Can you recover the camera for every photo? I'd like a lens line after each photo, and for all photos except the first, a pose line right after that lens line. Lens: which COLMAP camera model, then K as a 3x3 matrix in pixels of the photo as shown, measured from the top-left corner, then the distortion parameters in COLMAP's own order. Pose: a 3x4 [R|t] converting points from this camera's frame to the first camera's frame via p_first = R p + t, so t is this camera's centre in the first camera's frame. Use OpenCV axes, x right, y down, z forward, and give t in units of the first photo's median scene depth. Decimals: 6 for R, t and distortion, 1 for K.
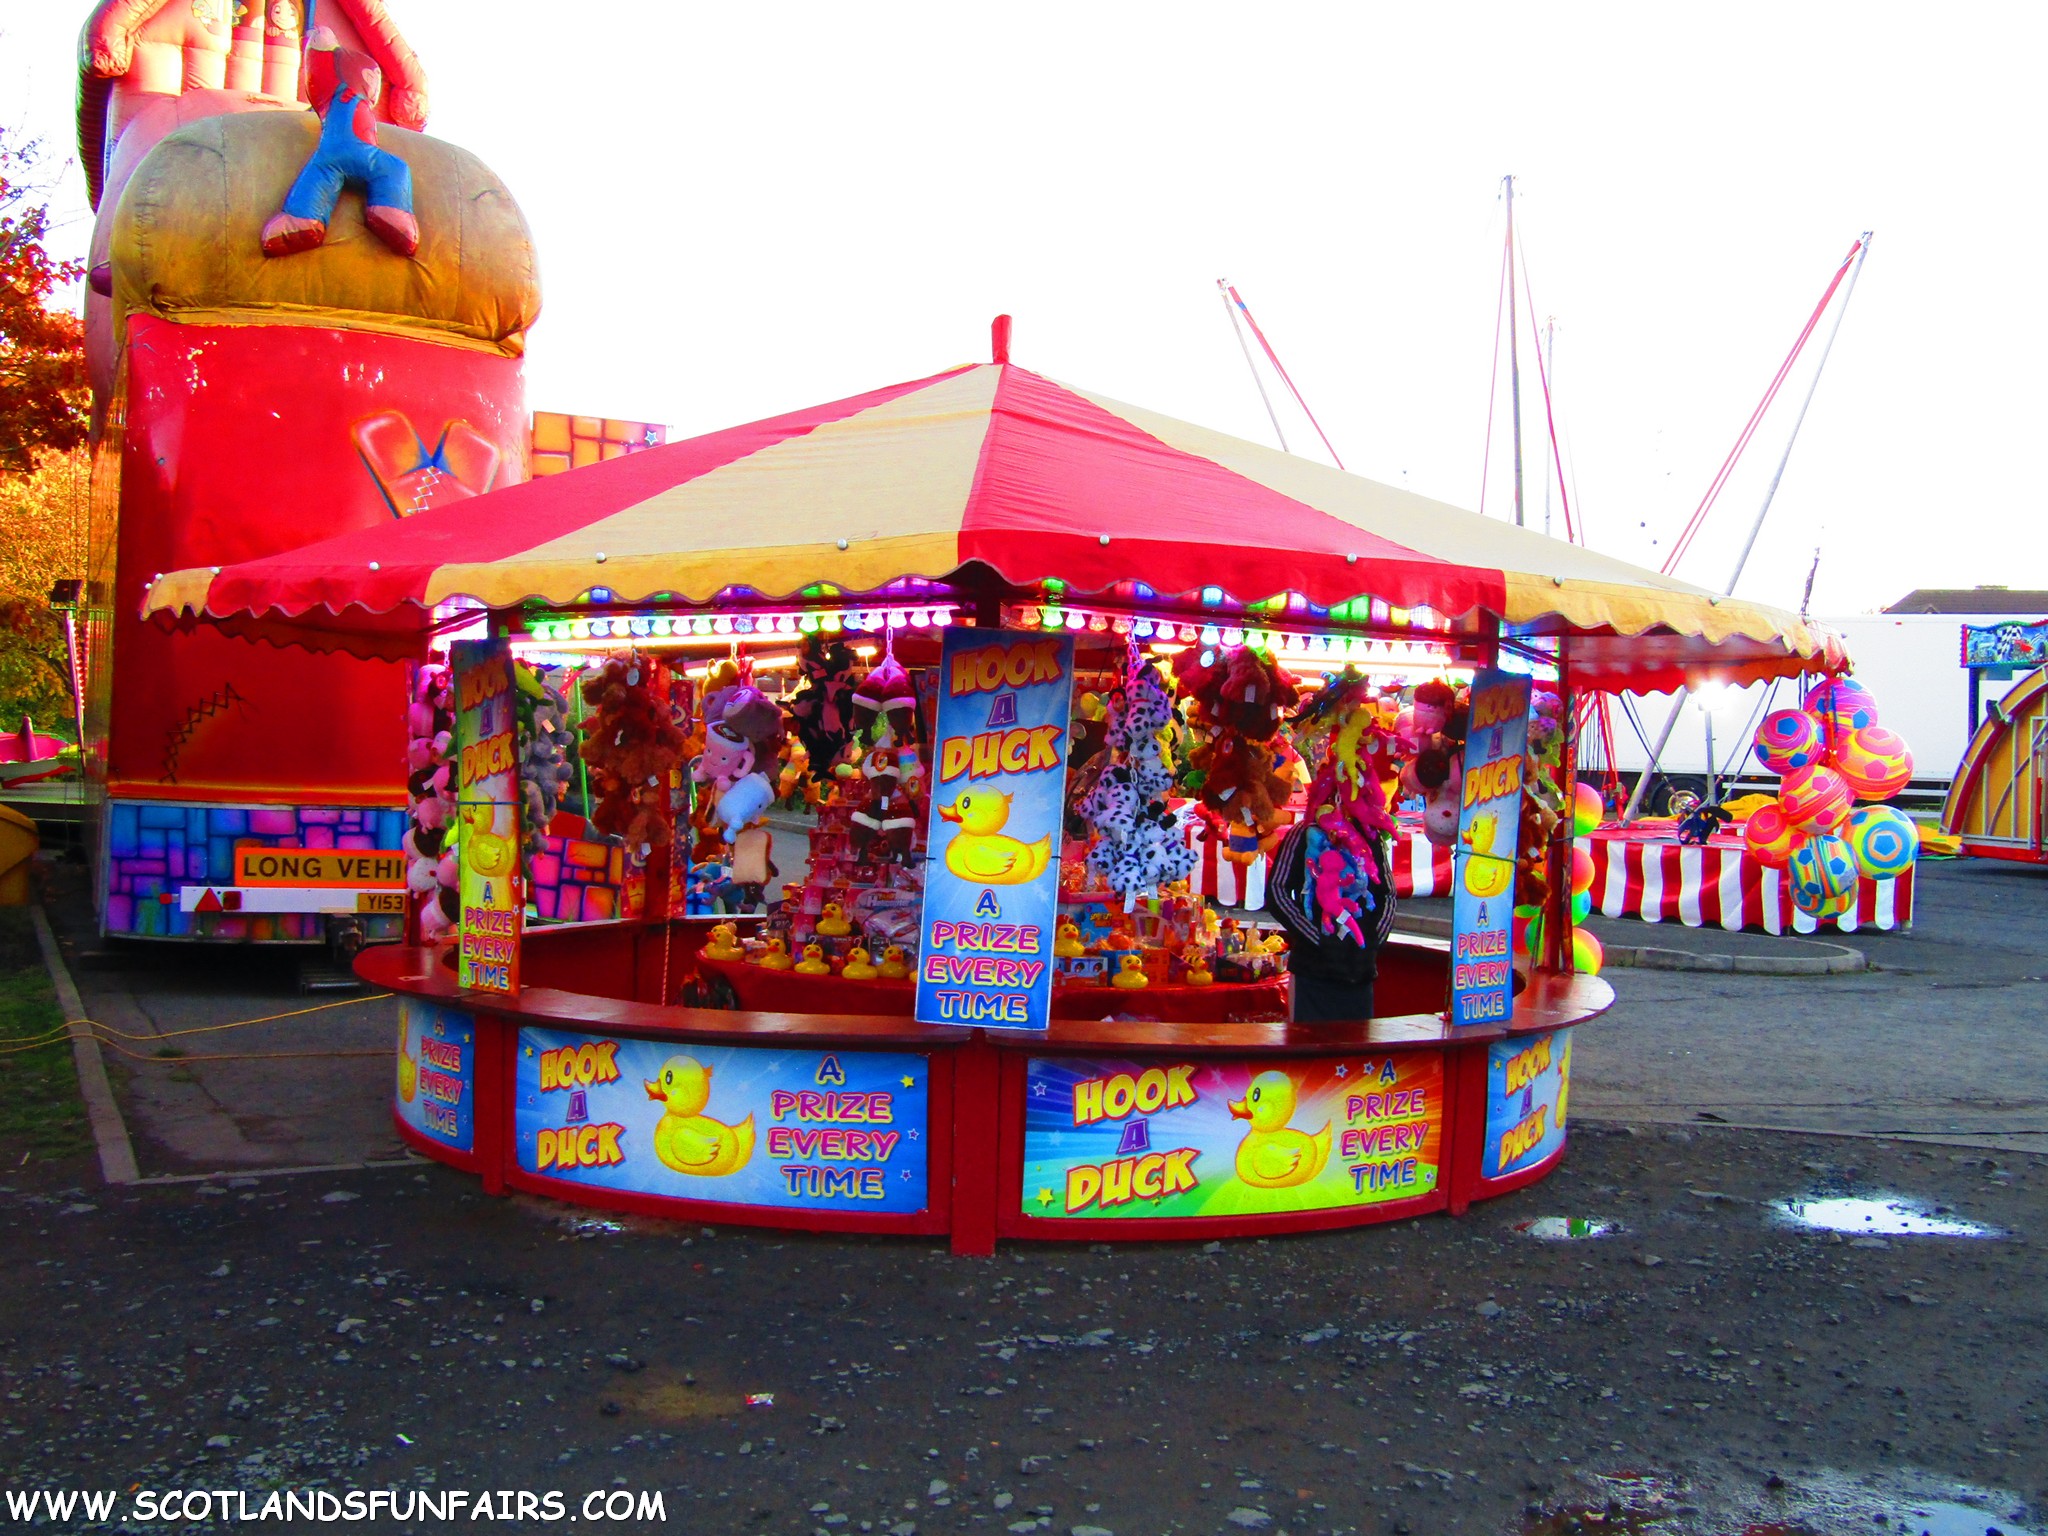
lens RADIAL K [[2186.7, 0, 1023.8], [0, 2186.7, 765.2], [0, 0, 1]] dist [0.006305, 0.000000]
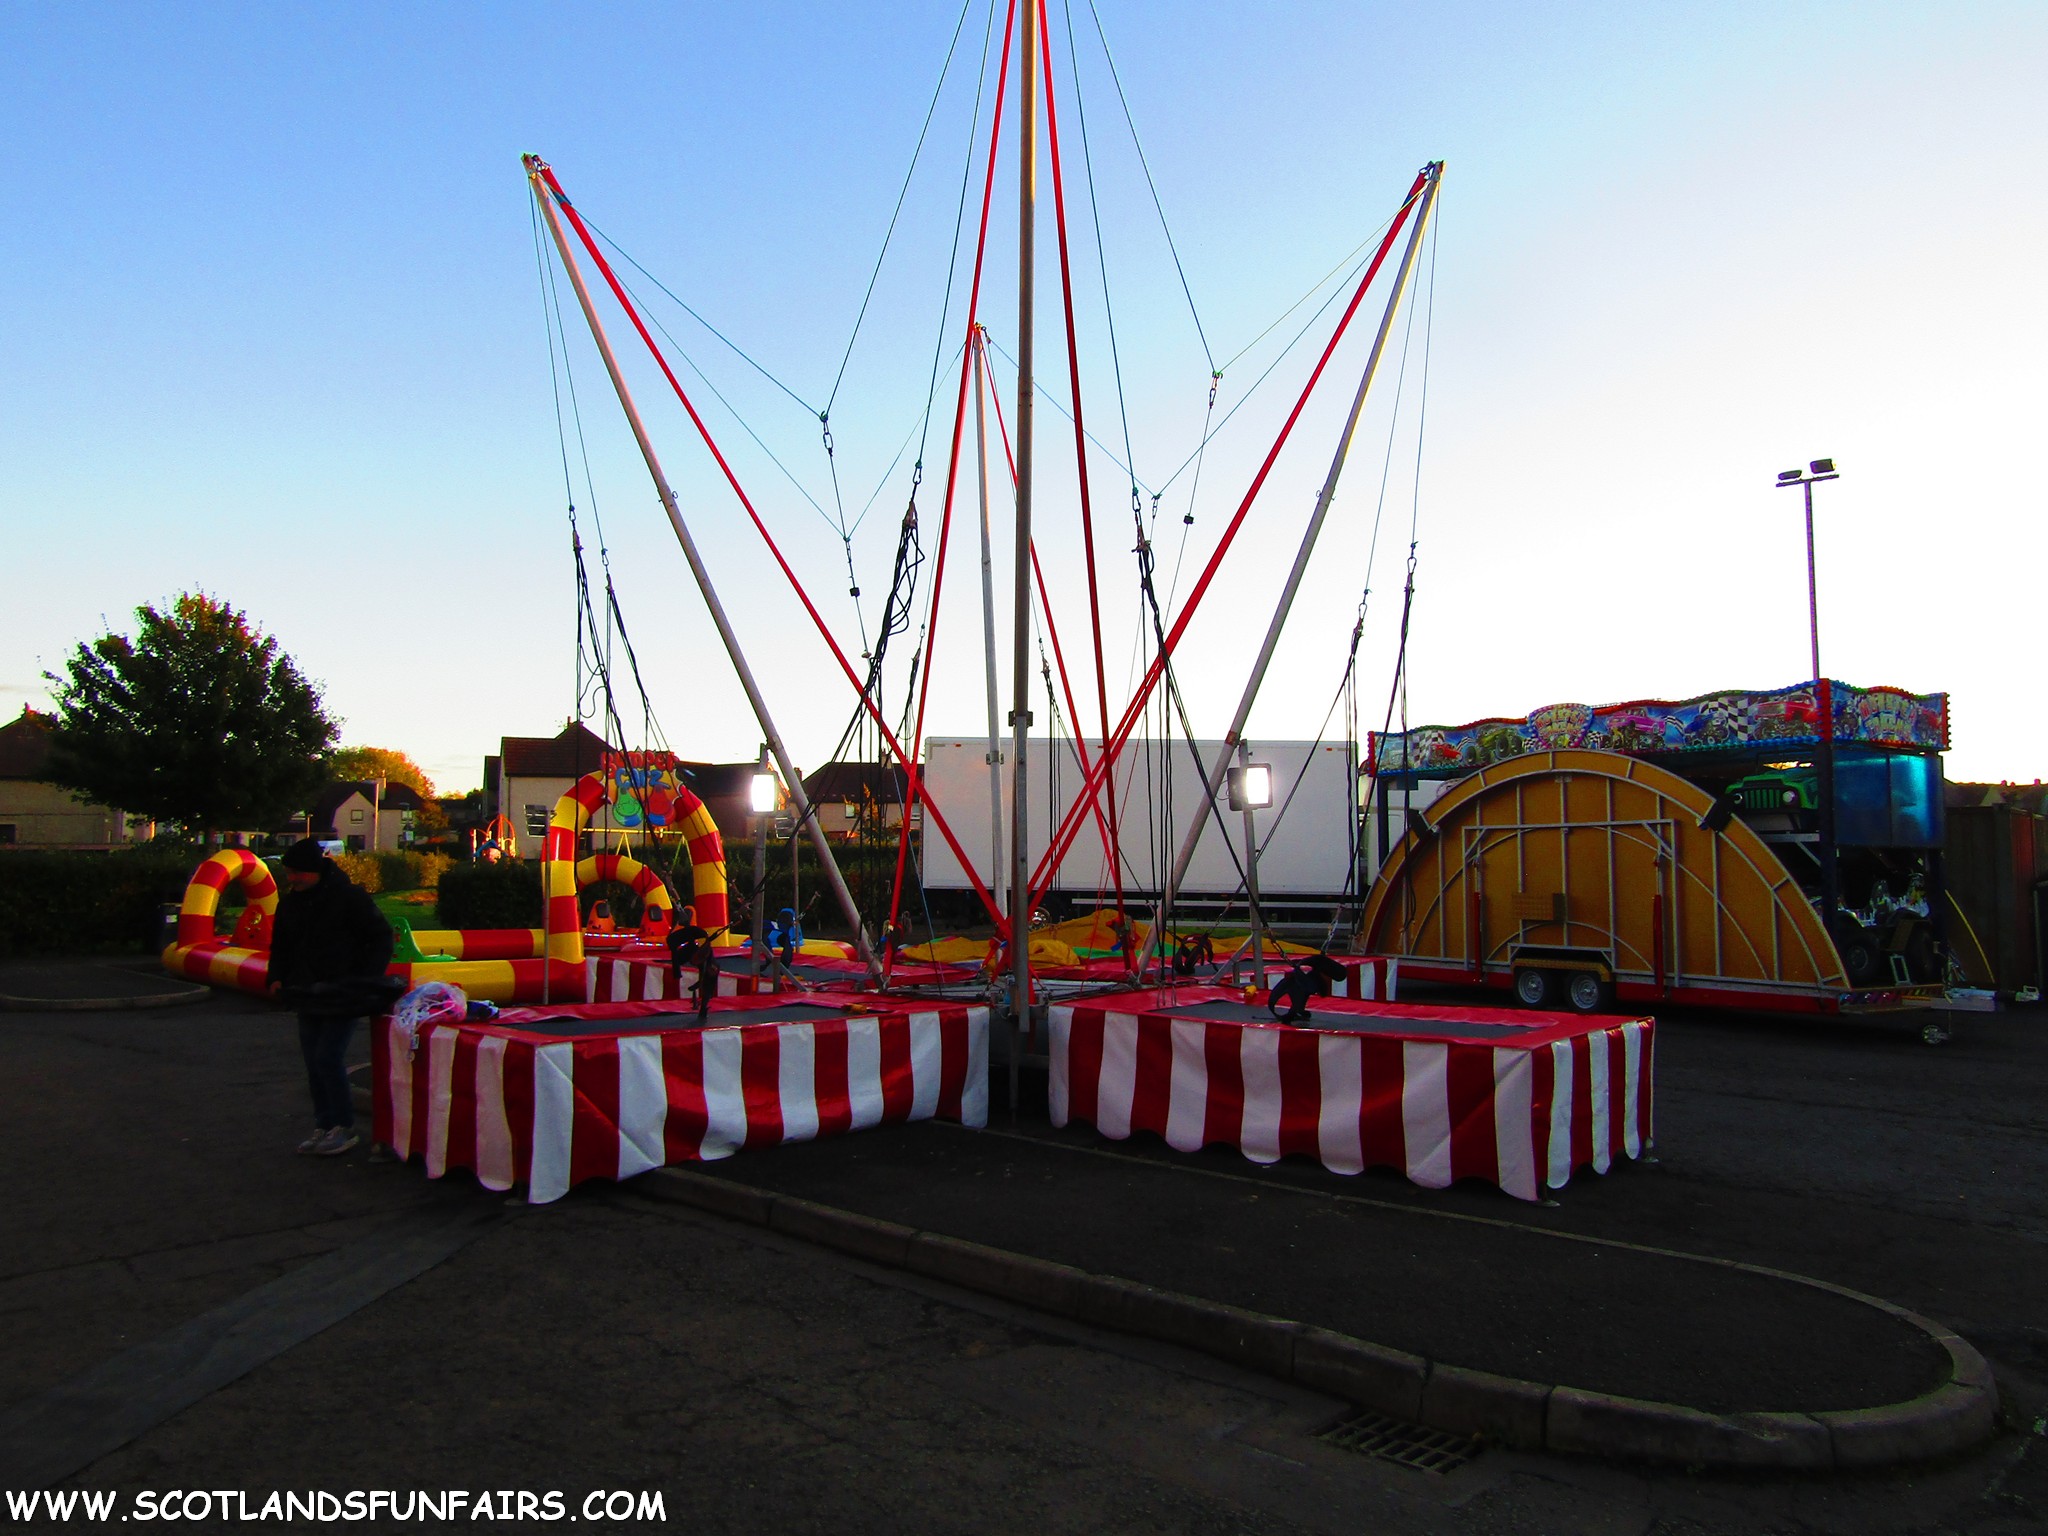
lens RADIAL K [[1452.6, 0, 1023.8], [0, 1452.6, 770.7], [0, 0, 1]] dist [-0.003722, 0.003239]
pose [[0.933959, 0.010651, 0.357220, 0.087302], [0.016486, 0.997208, -0.072834, -0.005422], [-0.356999, 0.073913, 0.931176, 0.648967]]
